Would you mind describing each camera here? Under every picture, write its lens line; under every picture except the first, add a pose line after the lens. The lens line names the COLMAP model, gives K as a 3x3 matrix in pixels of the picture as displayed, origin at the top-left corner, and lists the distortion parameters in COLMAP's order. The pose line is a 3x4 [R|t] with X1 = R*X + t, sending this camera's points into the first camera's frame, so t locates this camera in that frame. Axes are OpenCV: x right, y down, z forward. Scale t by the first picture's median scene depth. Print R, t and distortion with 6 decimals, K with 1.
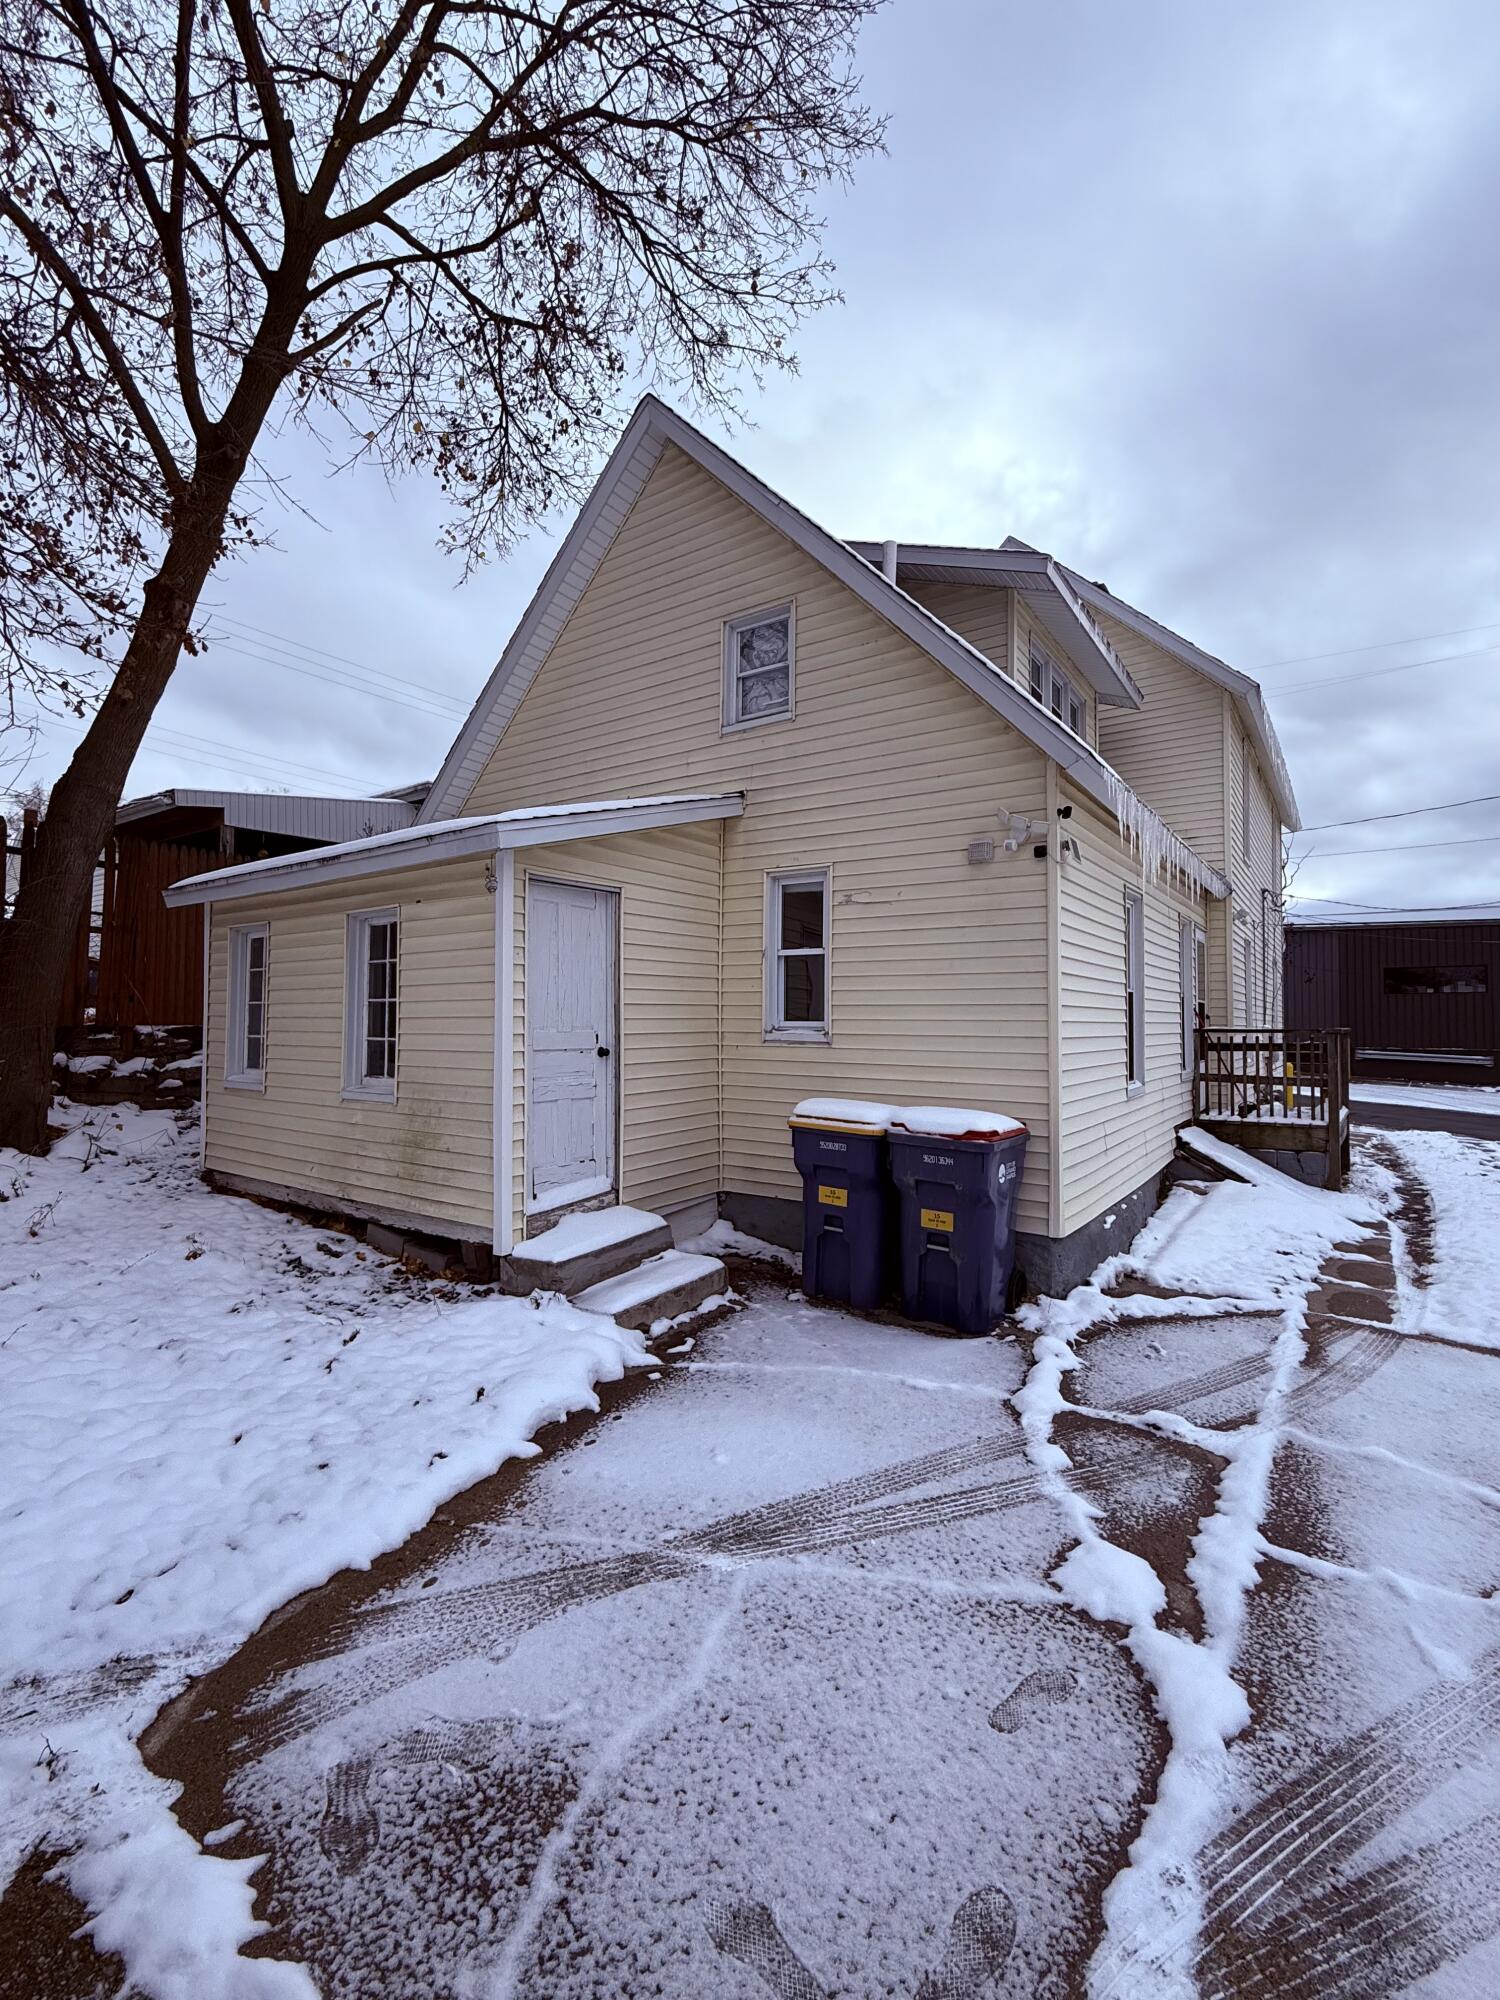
lens RADIAL K [[886.0, 0, 750.0], [0, 886.0, 1000.0], [0, 0, 1]] dist [-0.001221, 0.000336]
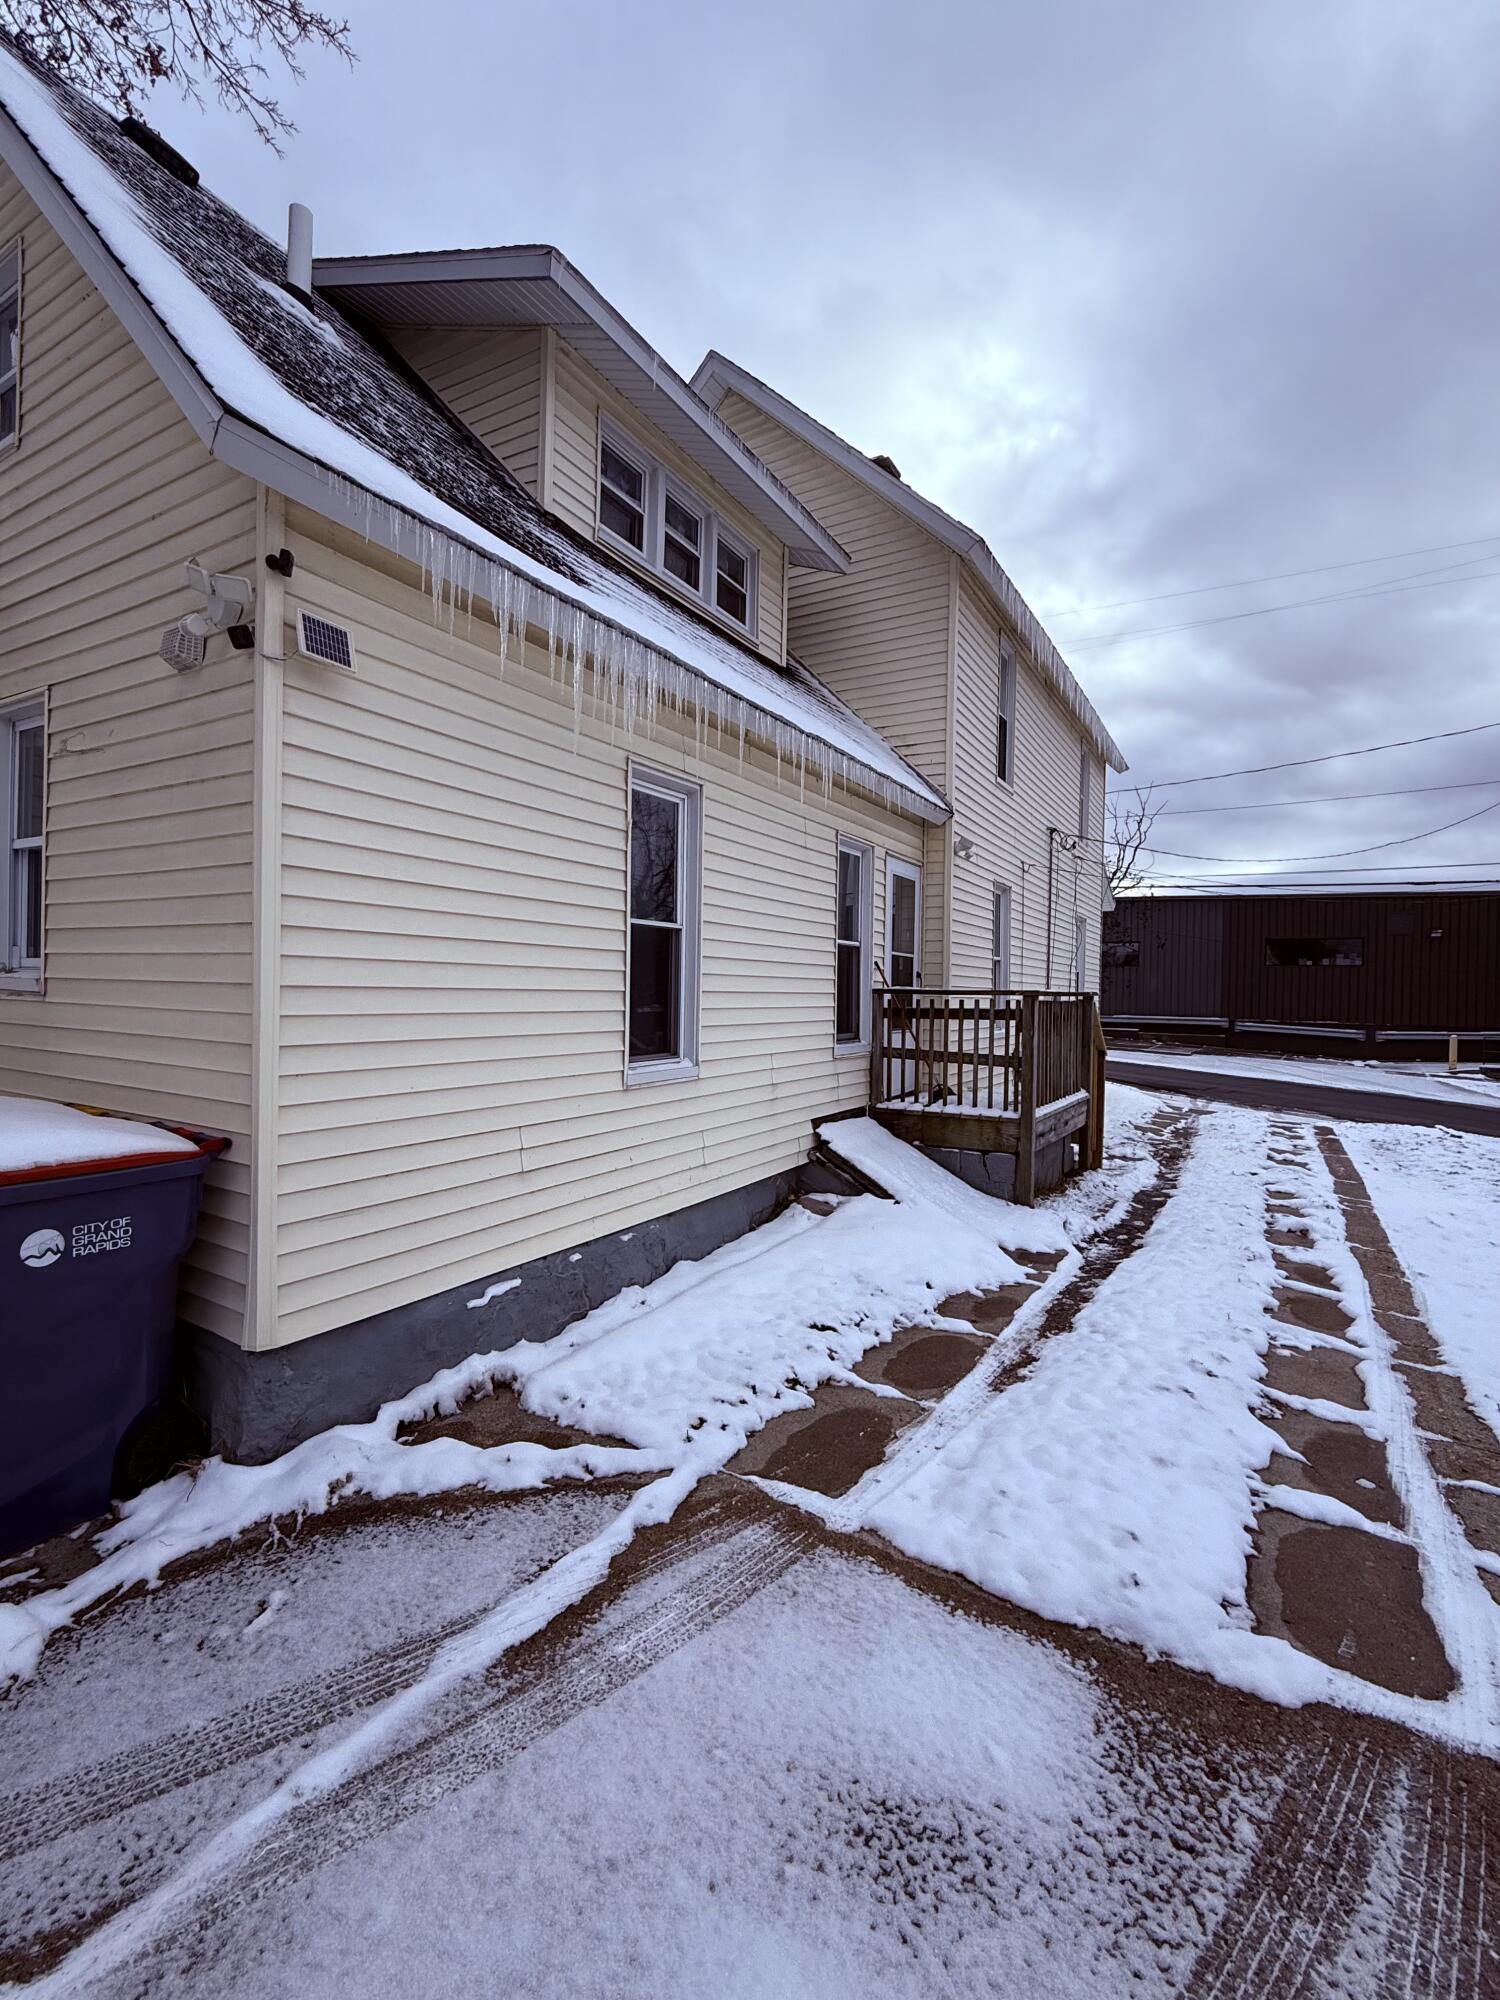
lens RADIAL K [[886.0, 0, 750.0], [0, 886.0, 1000.0], [0, 0, 1]] dist [-0.001221, 0.000336]
pose [[0.997577, 0.013420, 0.068259, 0.516256], [-0.016029, 0.999156, 0.037812, 0.022606], [-0.067694, -0.038814, 0.996951, 0.374591]]
